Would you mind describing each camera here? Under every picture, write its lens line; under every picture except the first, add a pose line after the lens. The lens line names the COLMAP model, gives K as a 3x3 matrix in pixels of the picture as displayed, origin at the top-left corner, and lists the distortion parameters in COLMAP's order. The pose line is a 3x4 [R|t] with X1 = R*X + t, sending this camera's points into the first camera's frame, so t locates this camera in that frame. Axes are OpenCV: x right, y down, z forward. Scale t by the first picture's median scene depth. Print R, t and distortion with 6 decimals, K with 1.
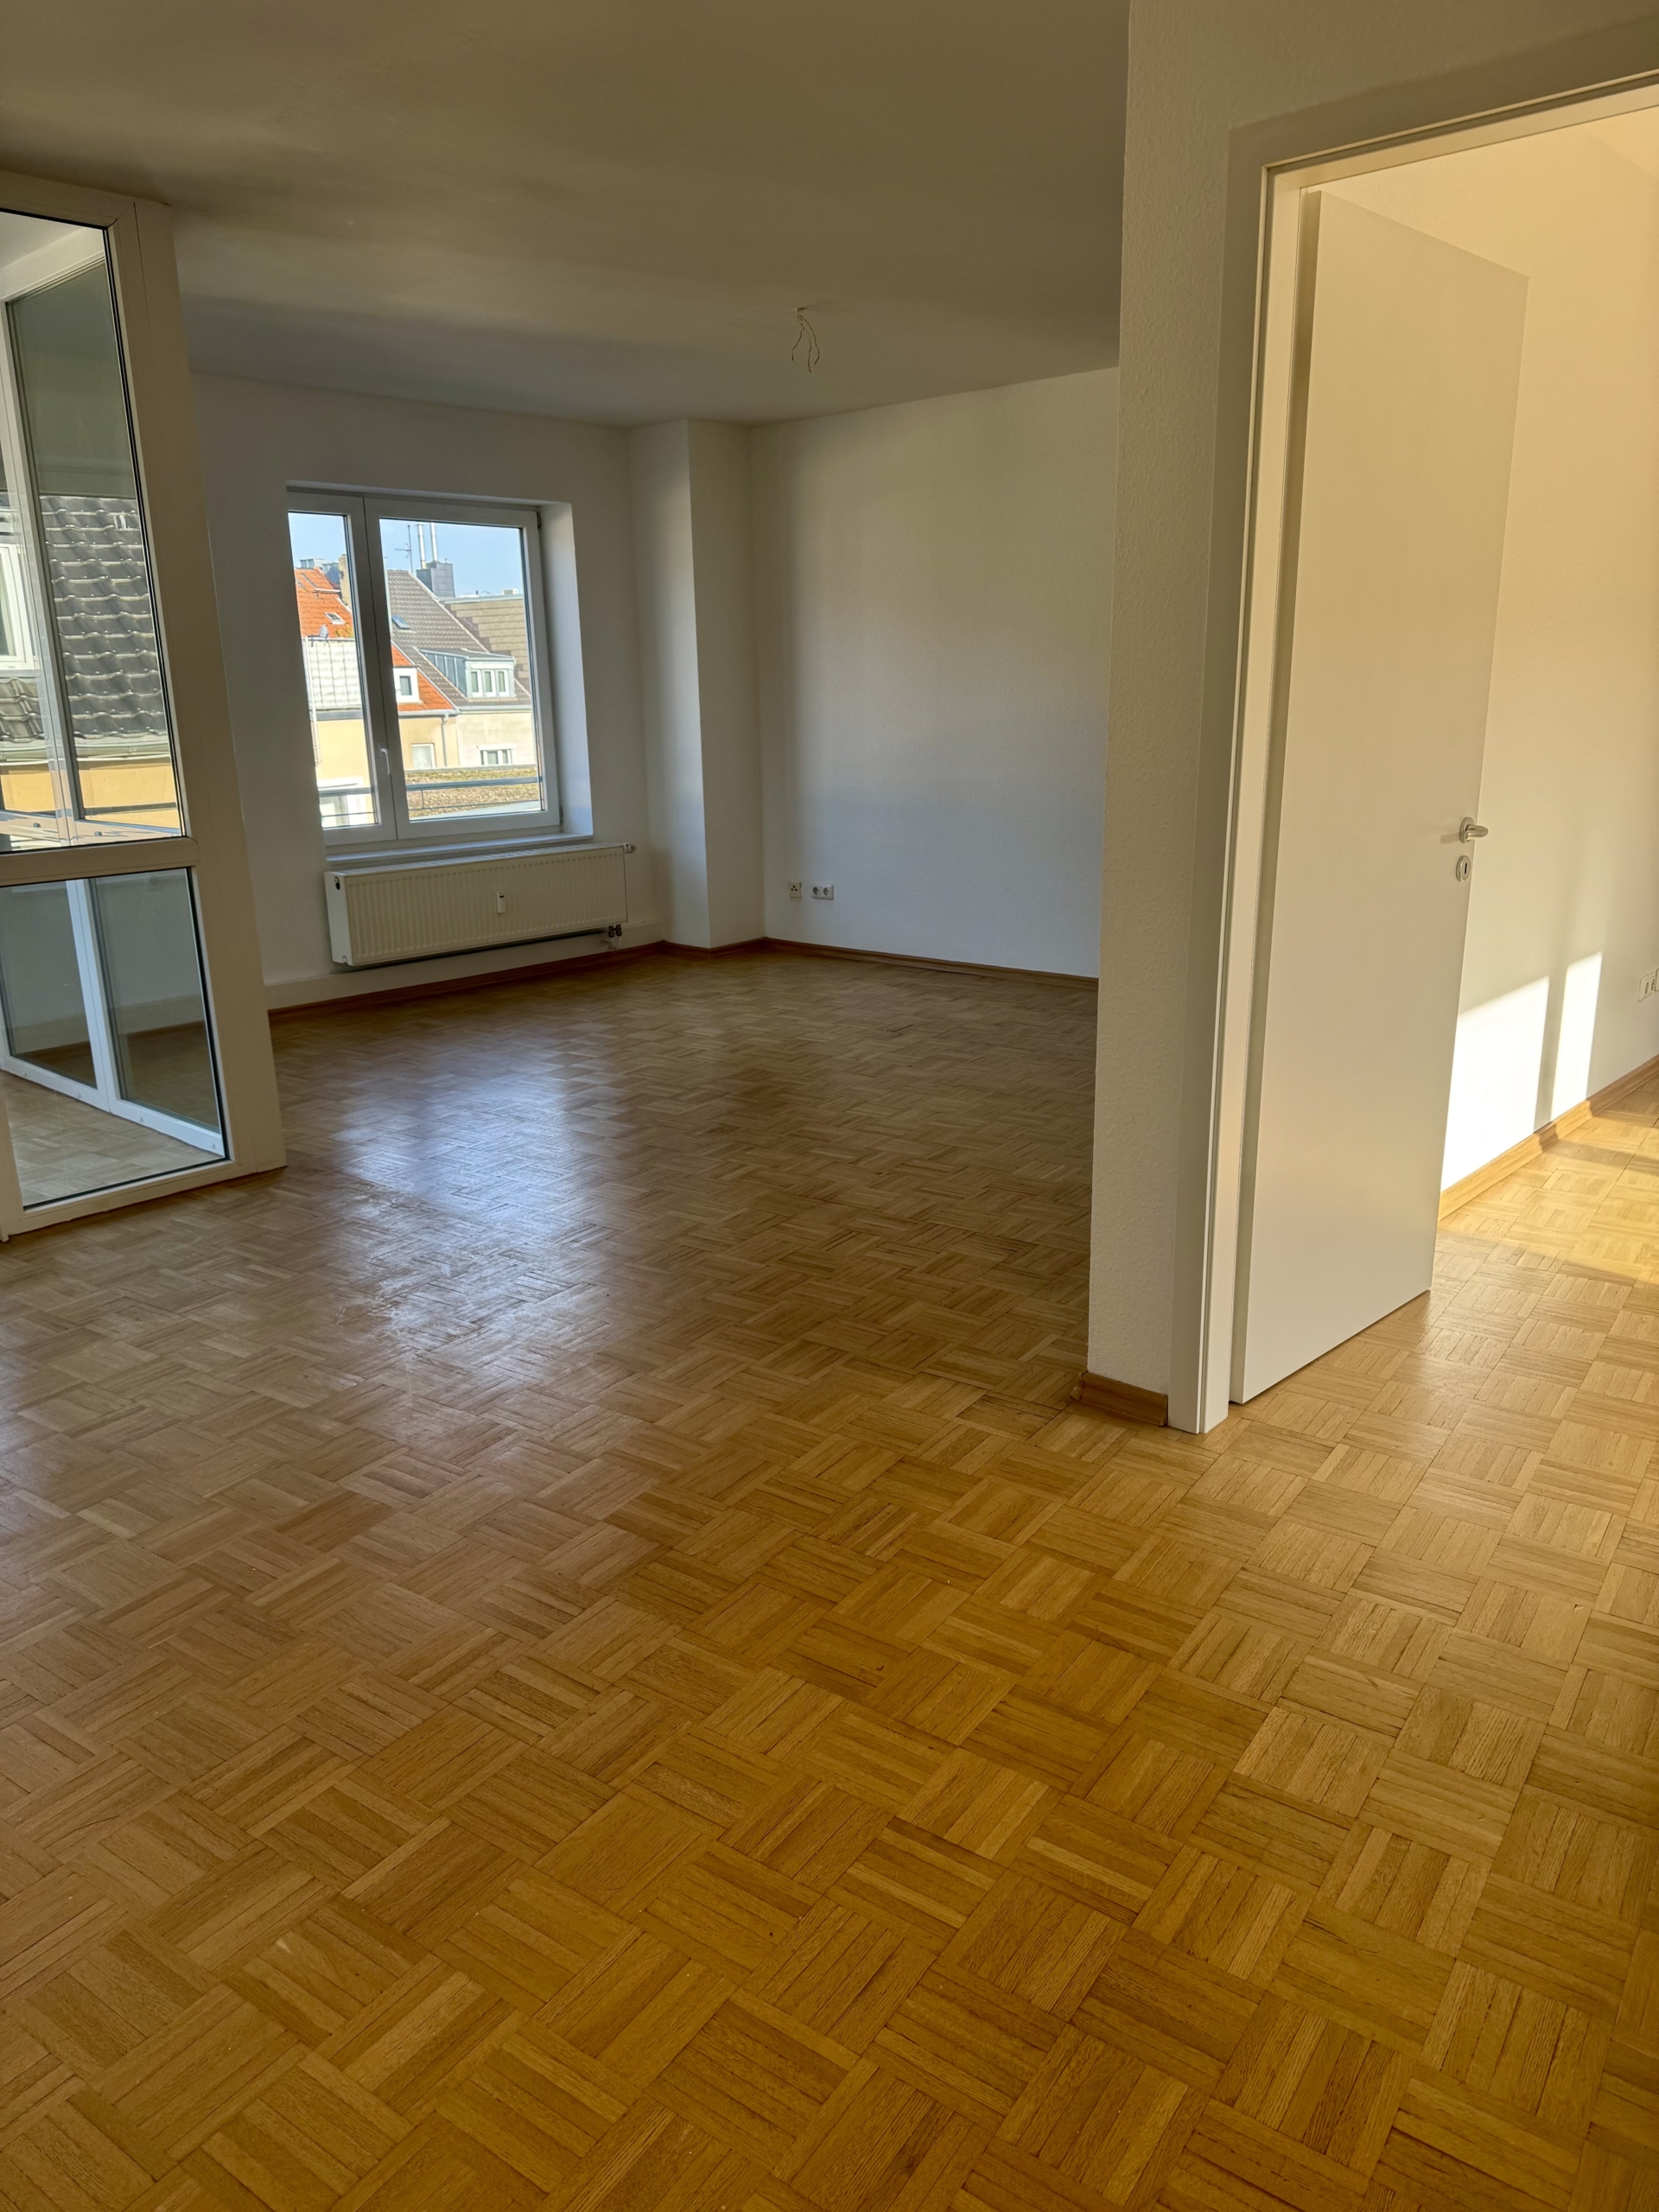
lens RADIAL K [[1503.8, 0, 830.1], [0, 1503.8, 1157.6], [0, 0, 1]] dist [-0.028678, -0.001322]
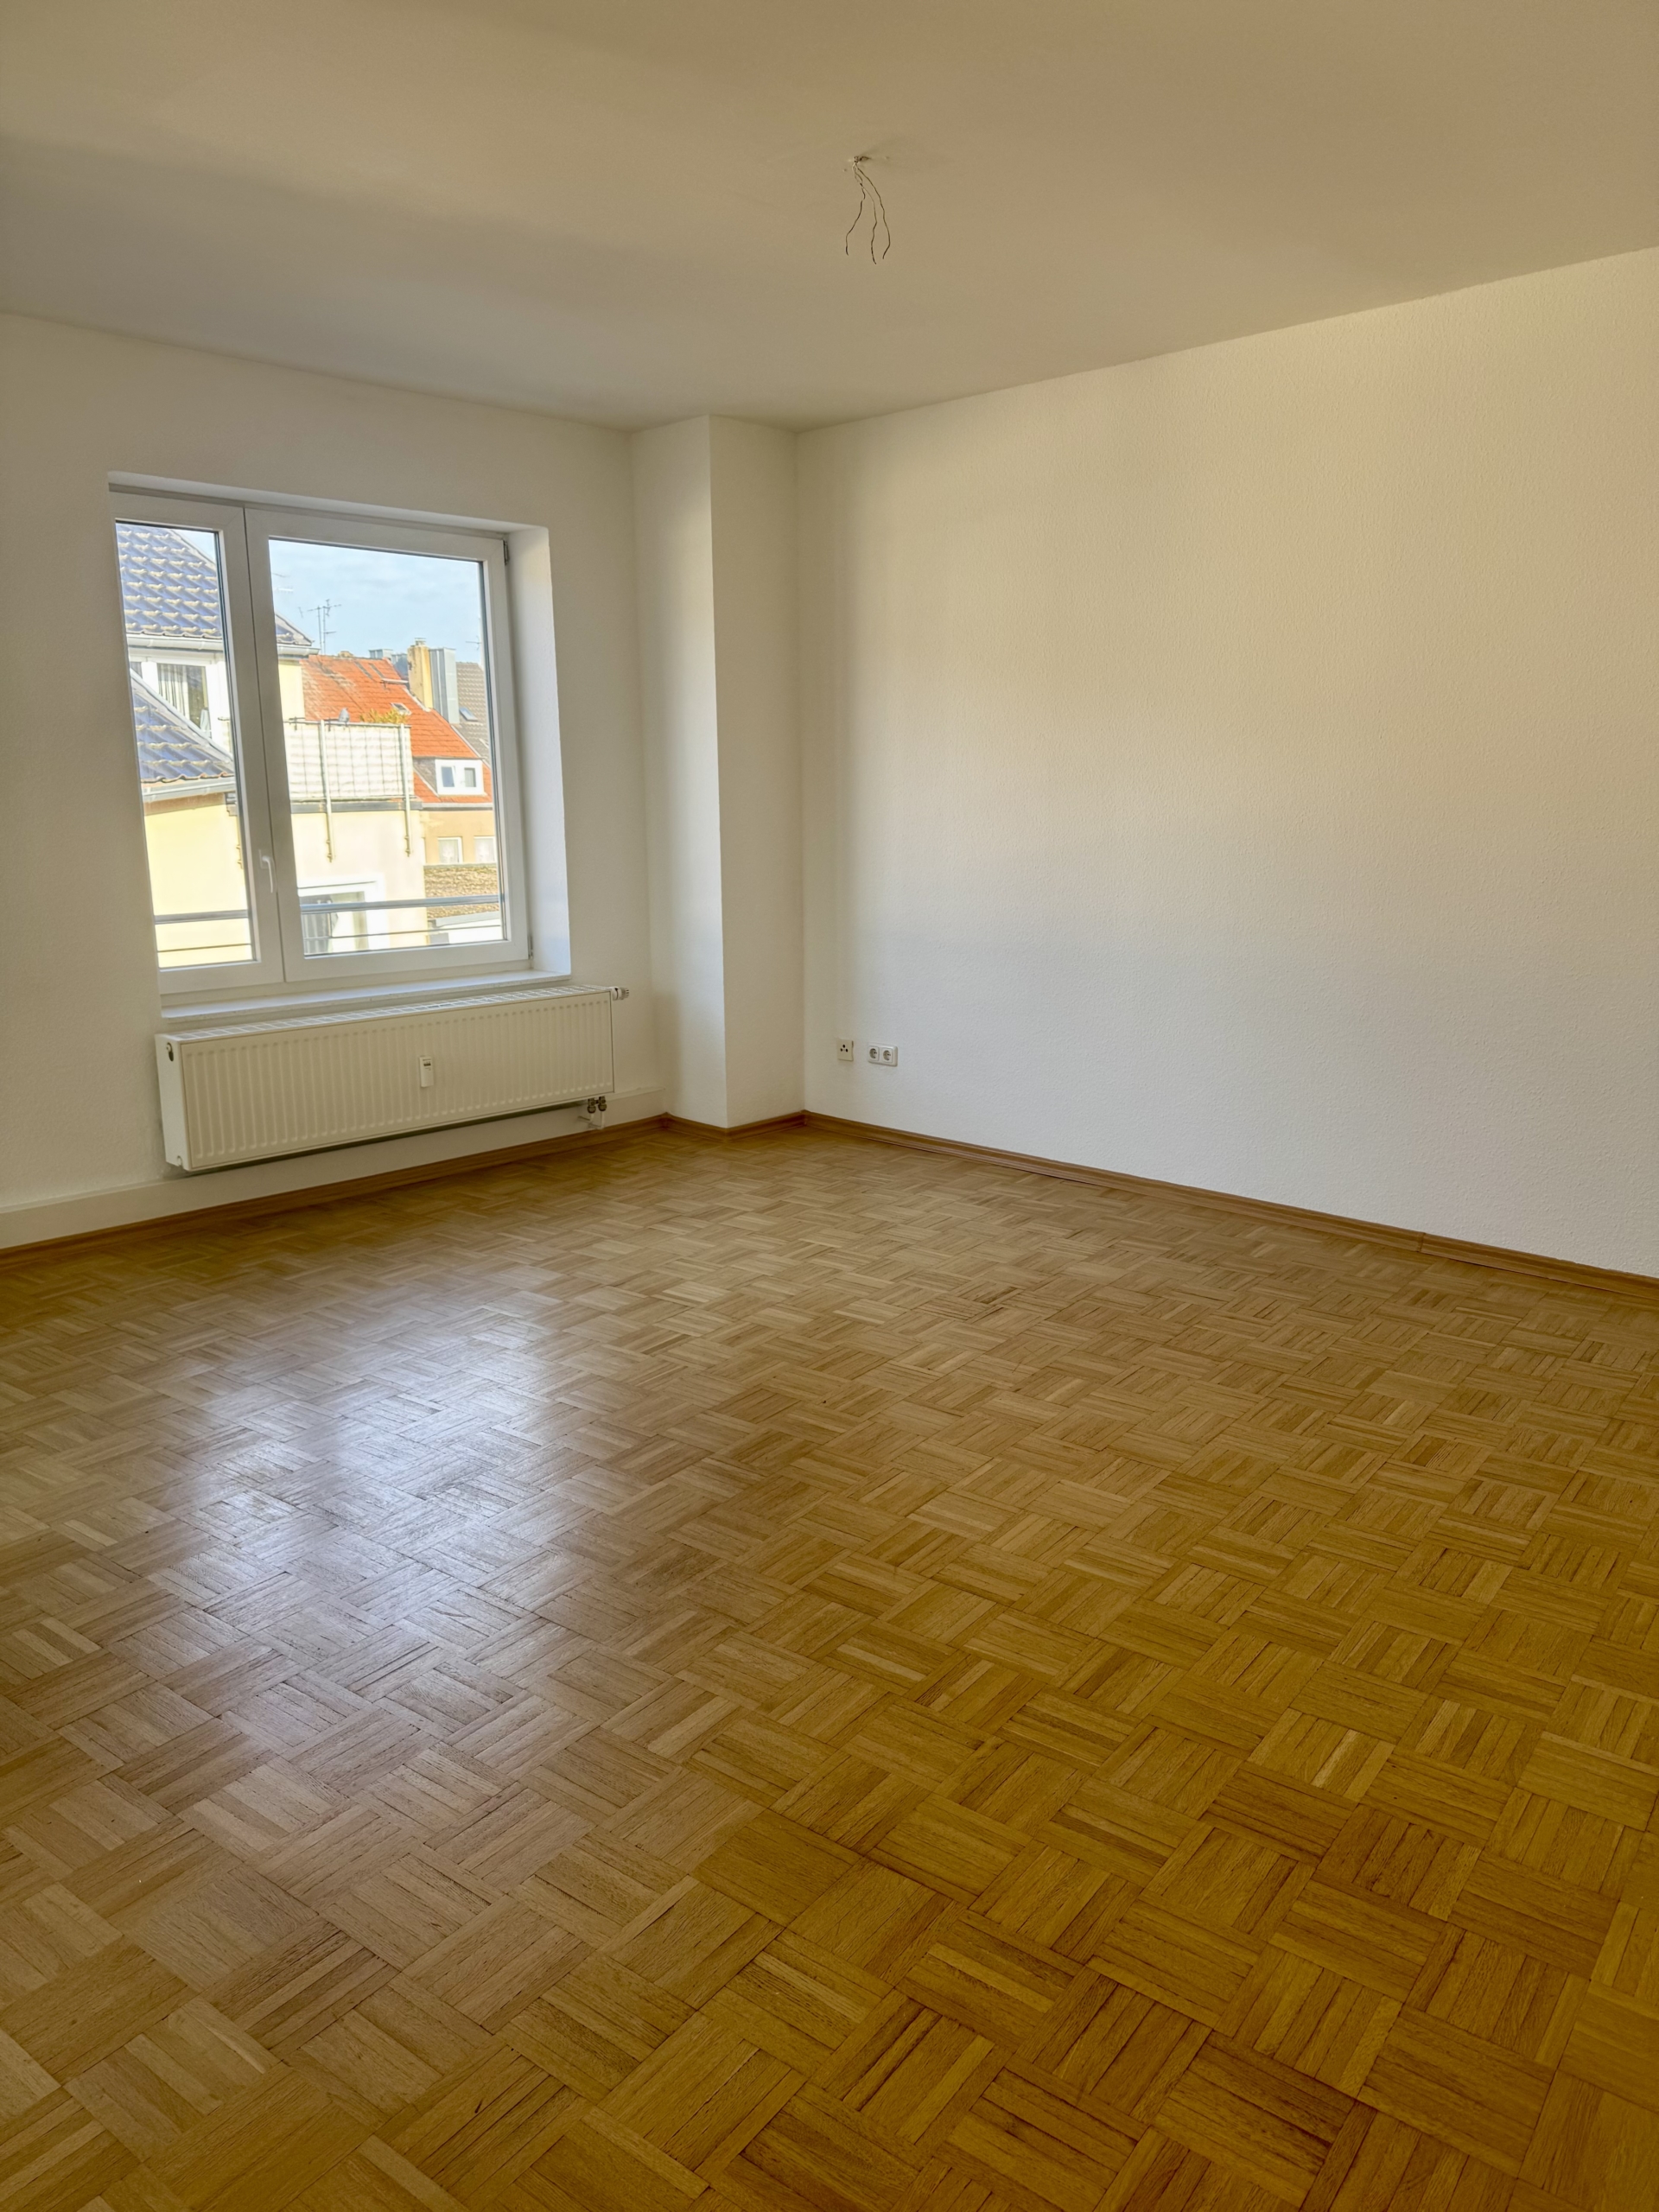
lens RADIAL K [[1541.6, 0, 829.5], [0, 1541.6, 1106.0], [0, 0, 1]] dist [-0.001459, -0.001435]
pose [[0.998940, 0.020062, -0.041435, 0.000820], [-0.024029, 0.994937, -0.097583, -0.094452], [0.039267, 0.098475, 0.994364, 0.307938]]
